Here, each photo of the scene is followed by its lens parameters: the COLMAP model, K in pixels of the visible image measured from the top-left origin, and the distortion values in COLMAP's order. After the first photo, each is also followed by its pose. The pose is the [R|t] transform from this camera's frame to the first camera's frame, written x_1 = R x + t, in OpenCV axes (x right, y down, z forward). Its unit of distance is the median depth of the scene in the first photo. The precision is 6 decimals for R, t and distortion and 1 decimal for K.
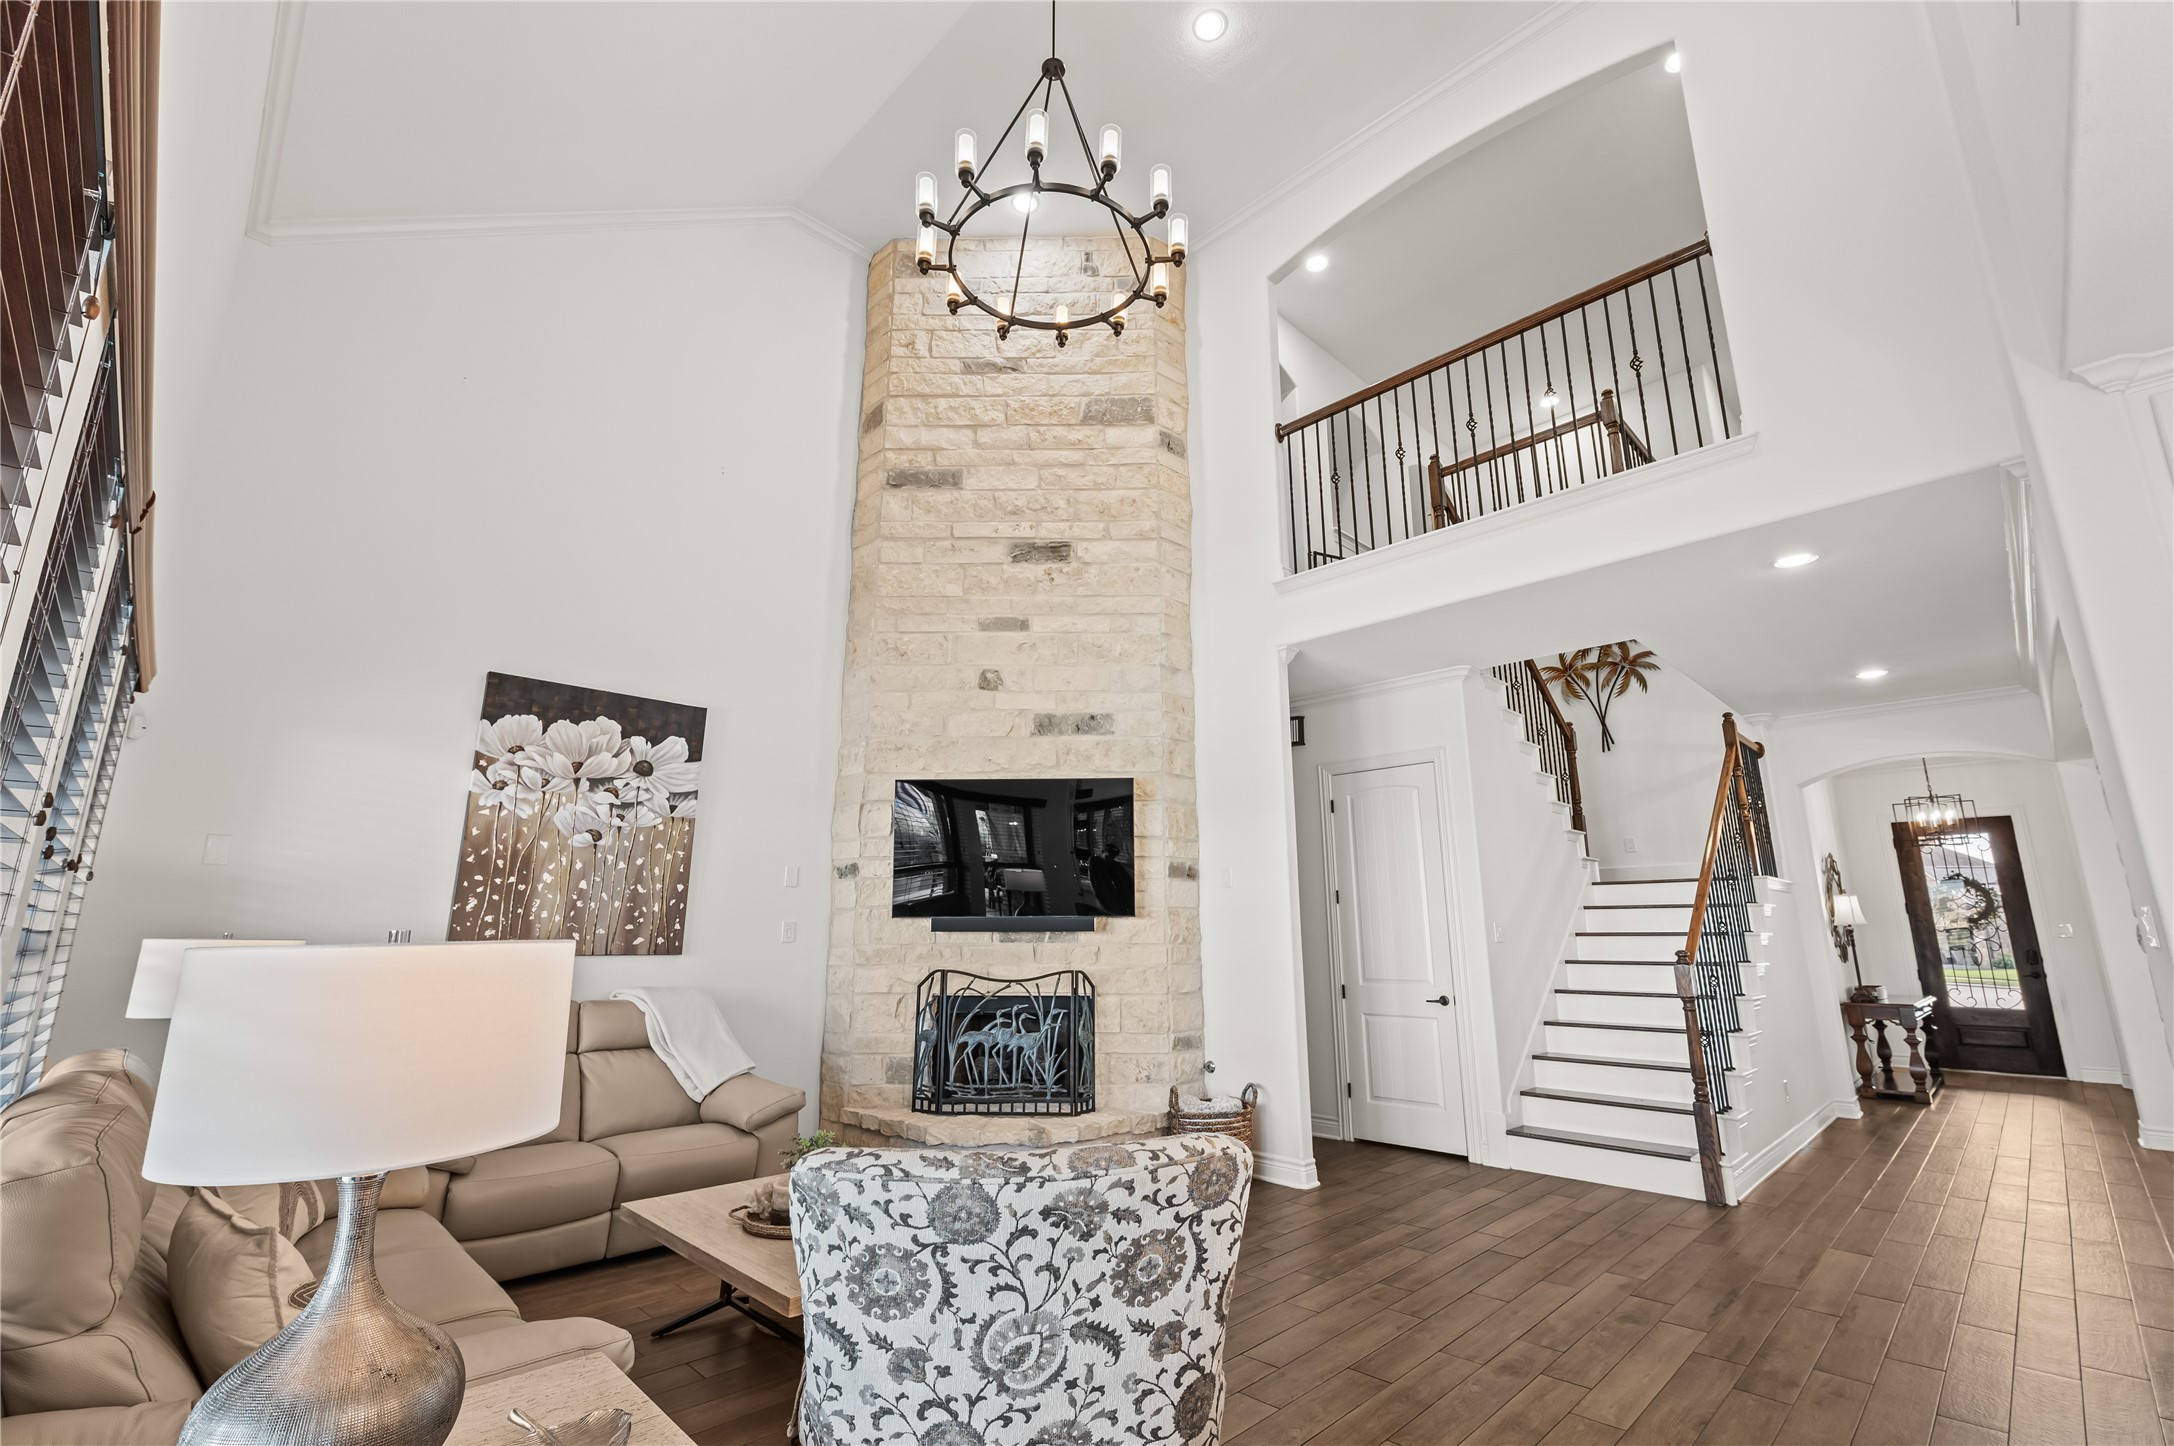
lens RADIAL K [[932.4, 0, 1087.4], [0, 932.4, 728.4], [0, 0, 1]] dist [-0.003405, -0.000893]
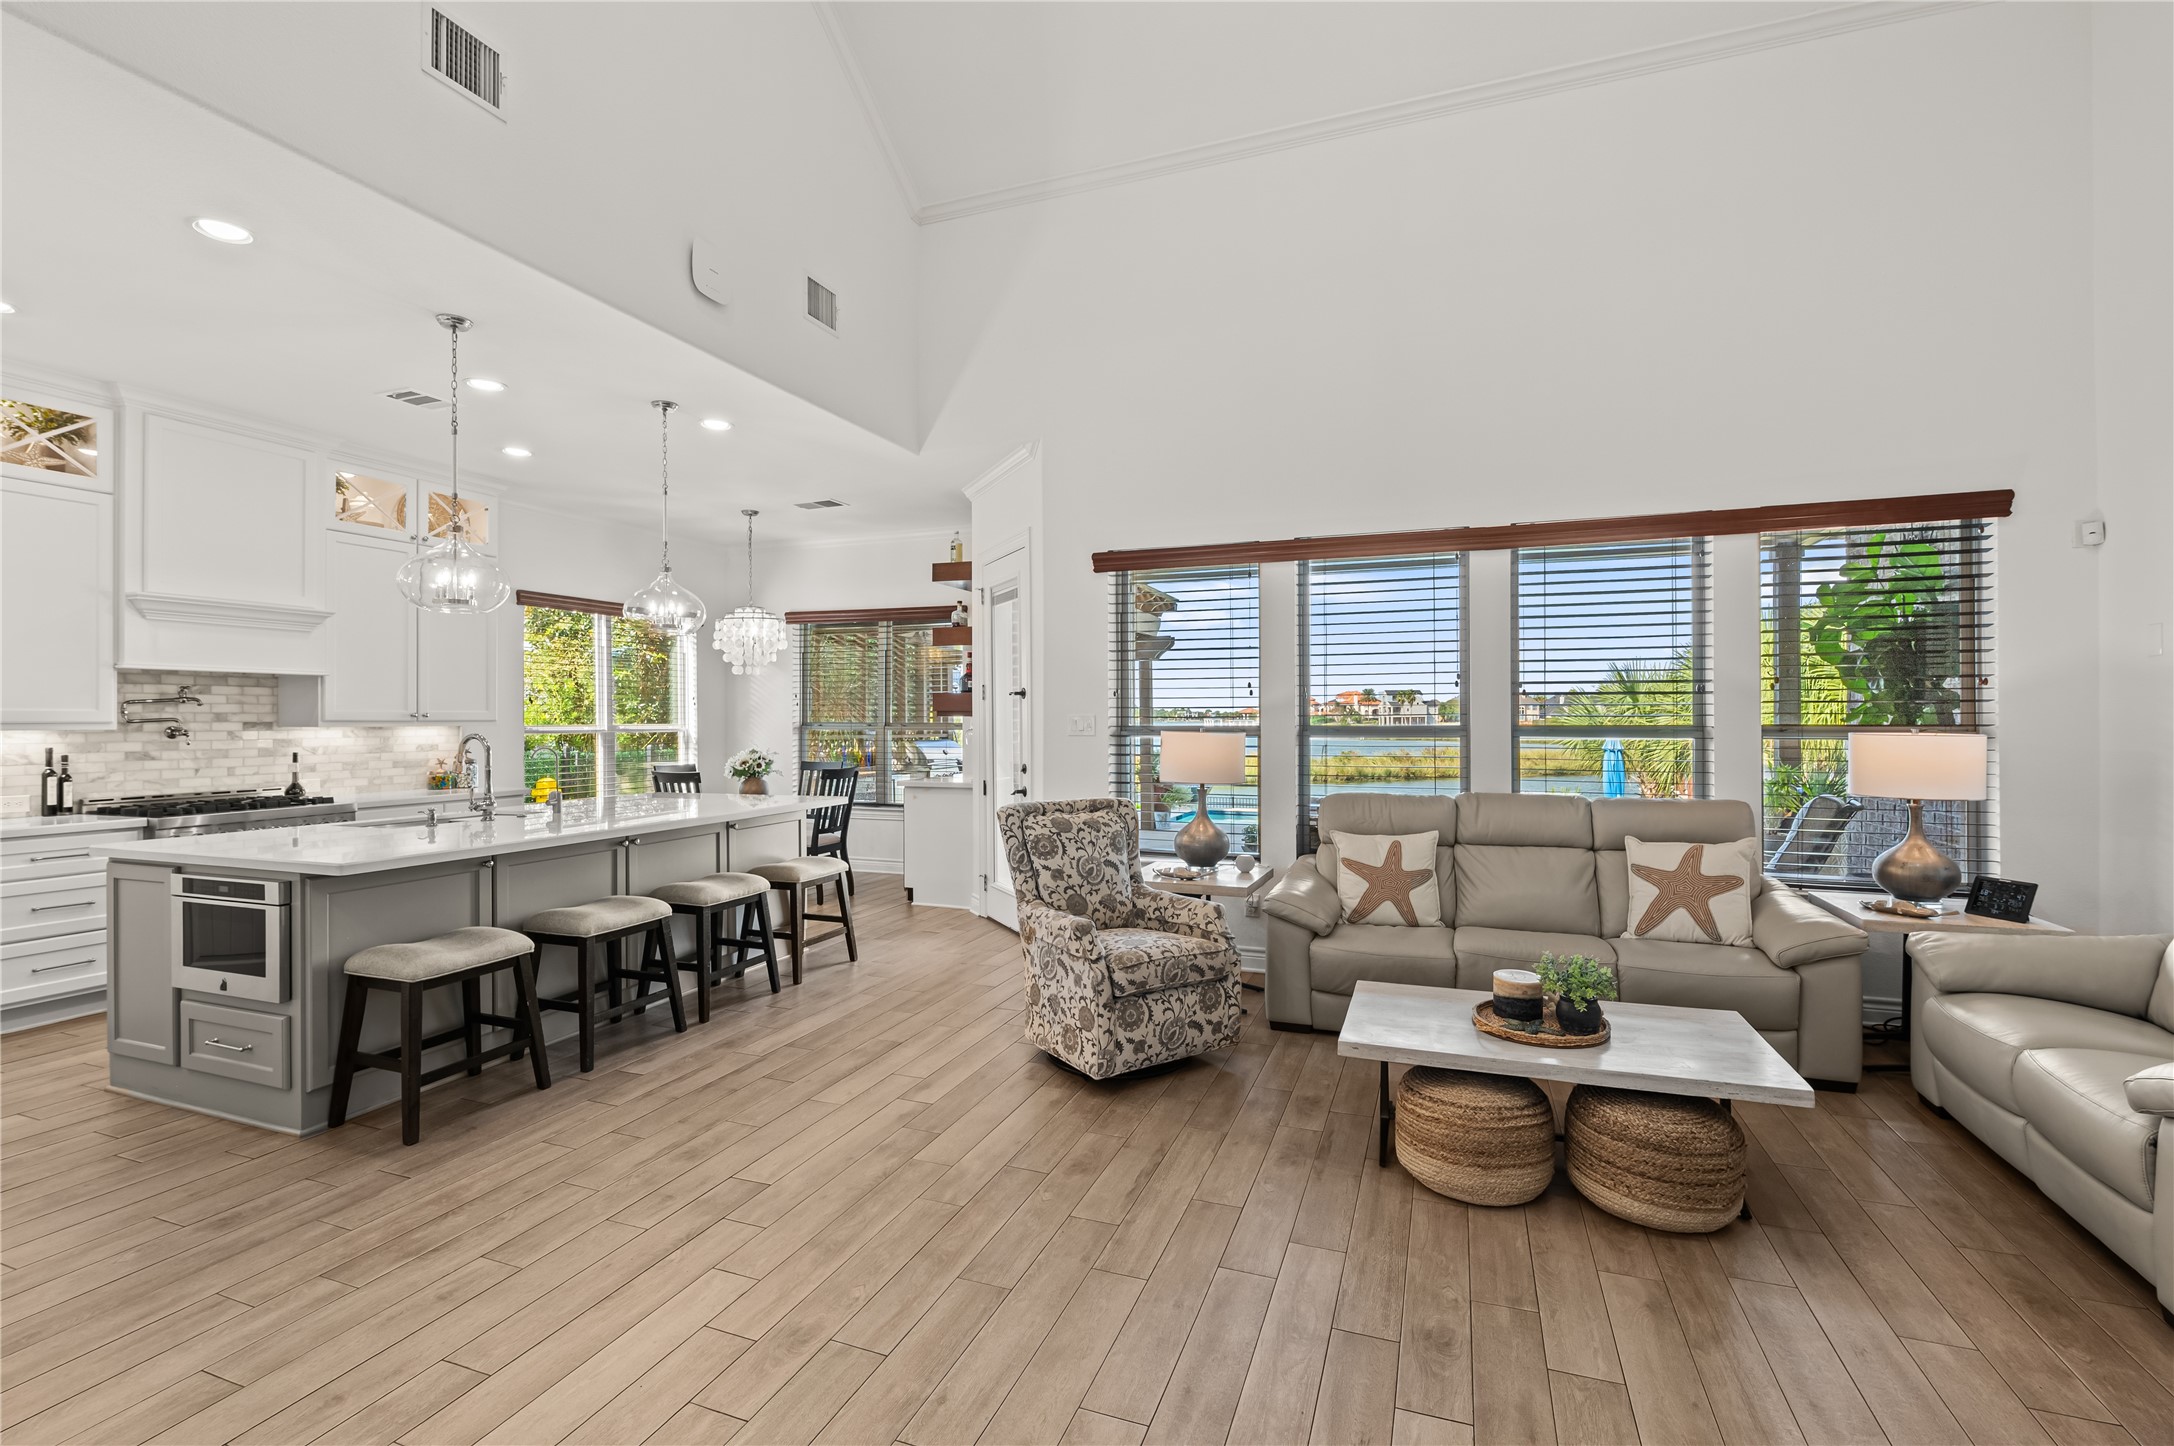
lens RADIAL K [[965.9, 0, 1099.6], [0, 965.9, 715.8], [0, 0, 1]] dist [-0.011732, 0.001276]
pose [[-0.905767, 0.004152, -0.423755, 0.283923], [0.097608, 0.975110, -0.199081, 0.199321], [0.412382, -0.221683, -0.883628, 0.954207]]
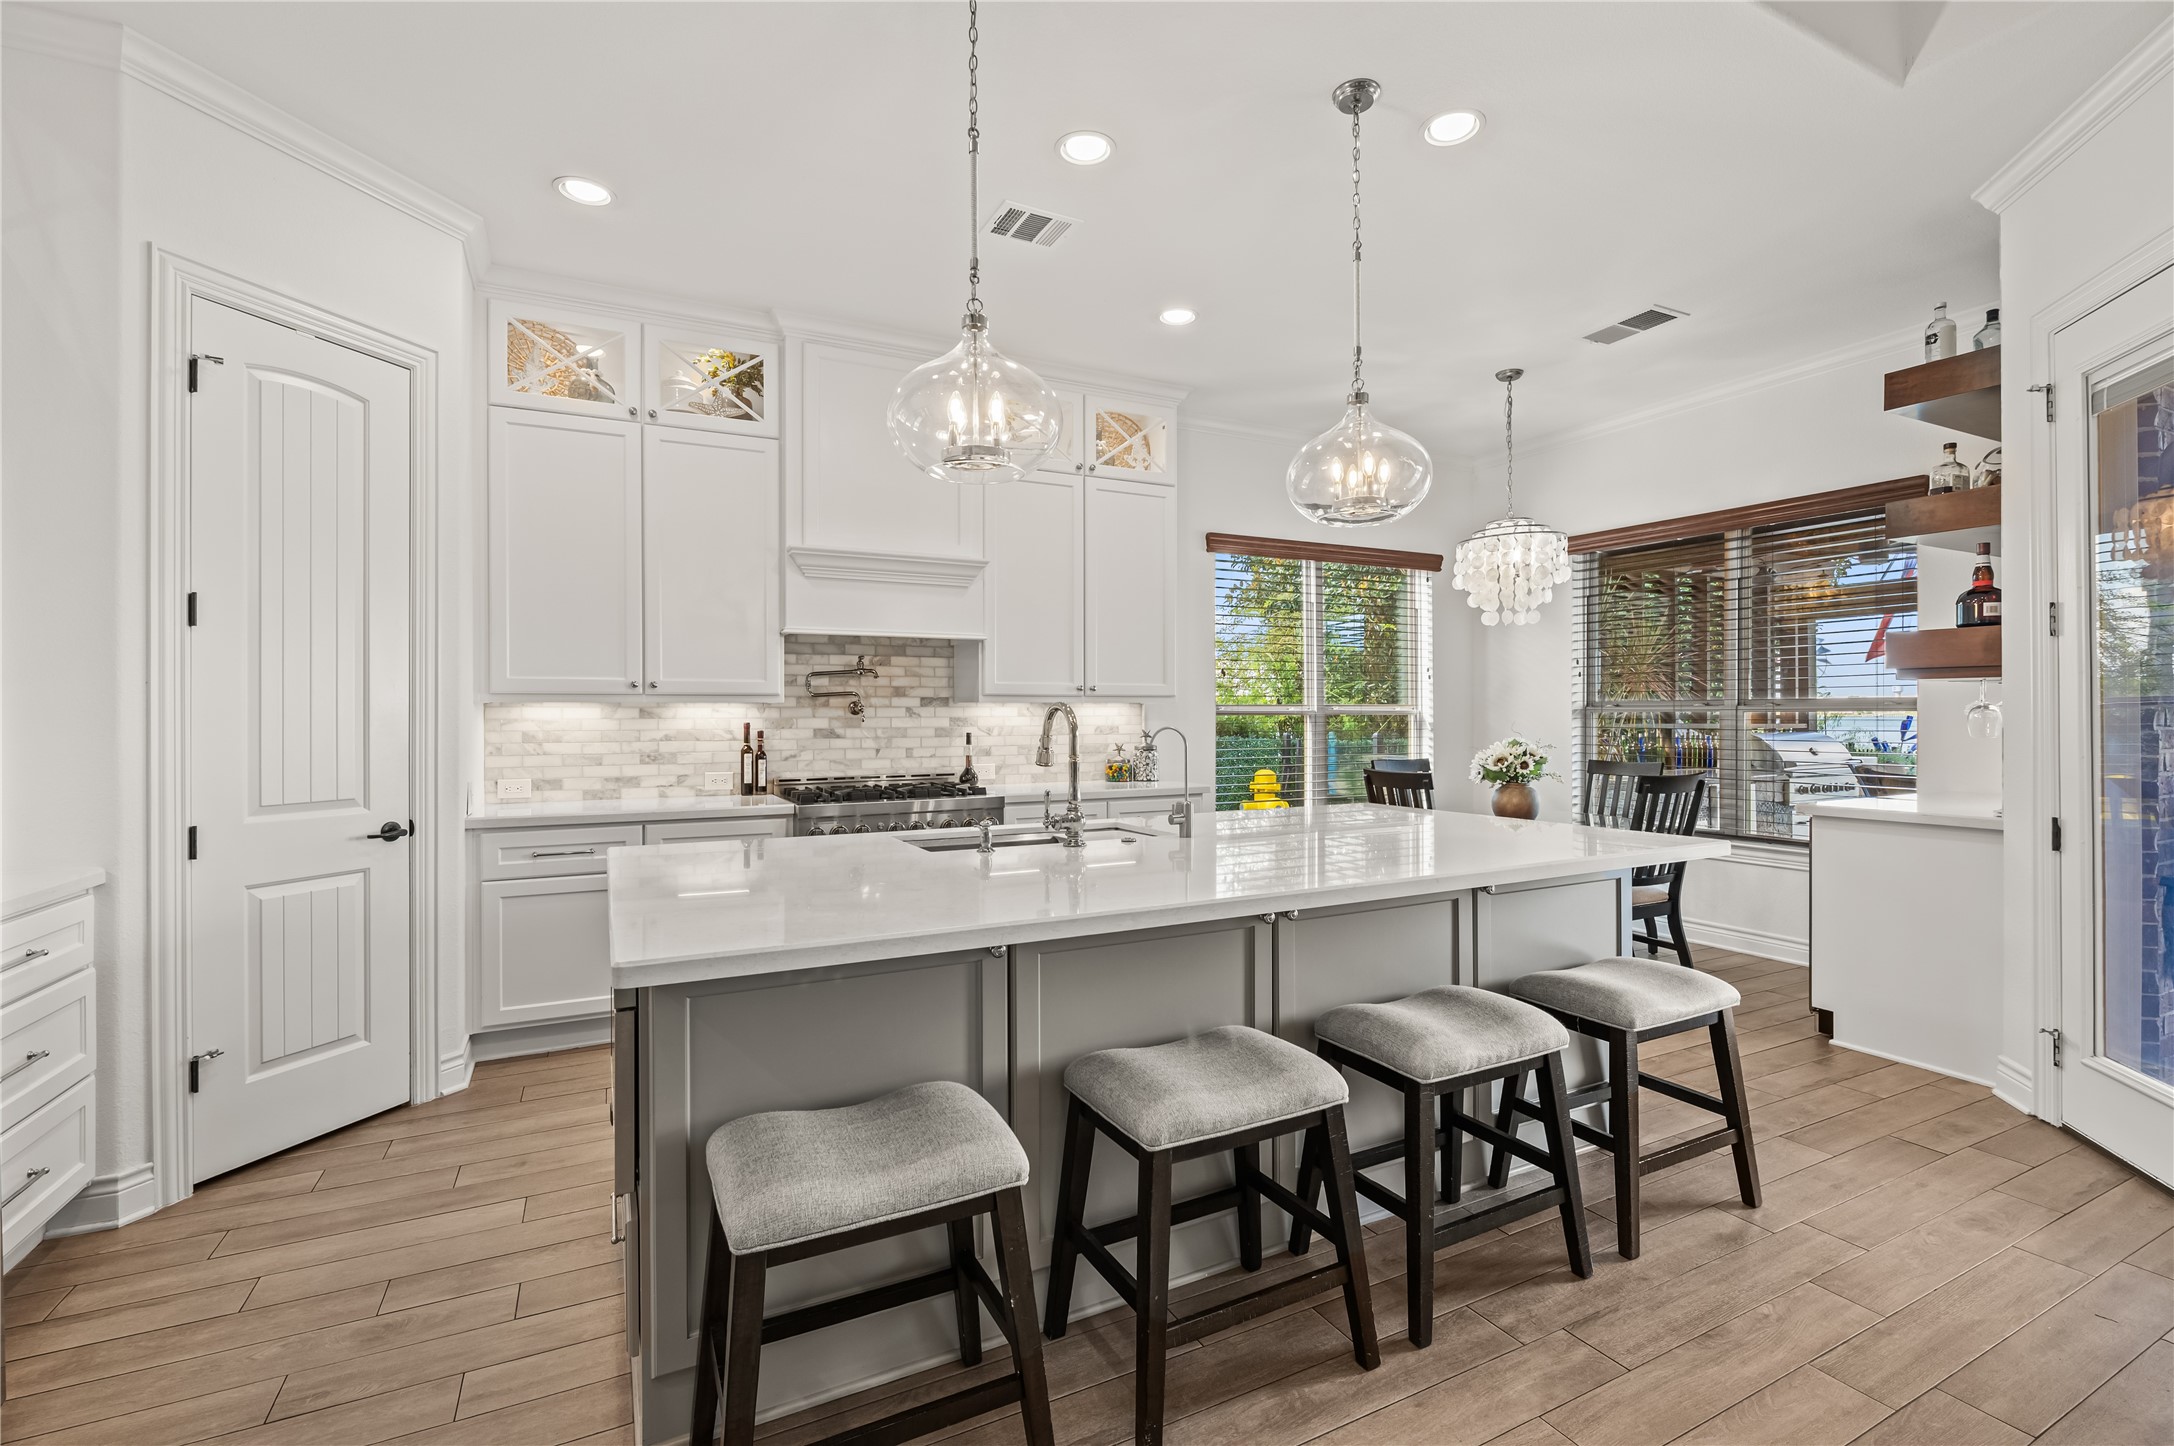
lens RADIAL K [[965.9, 0, 1091.5], [0, 965.9, 718.1], [0, 0, 1]] dist [-0.011732, 0.001276]
pose [[-0.952517, 0.005089, 0.304443, 0.251112], [-0.060270, 0.976926, -0.204897, 0.113268], [-0.298461, -0.213516, -0.930232, 0.489685]]
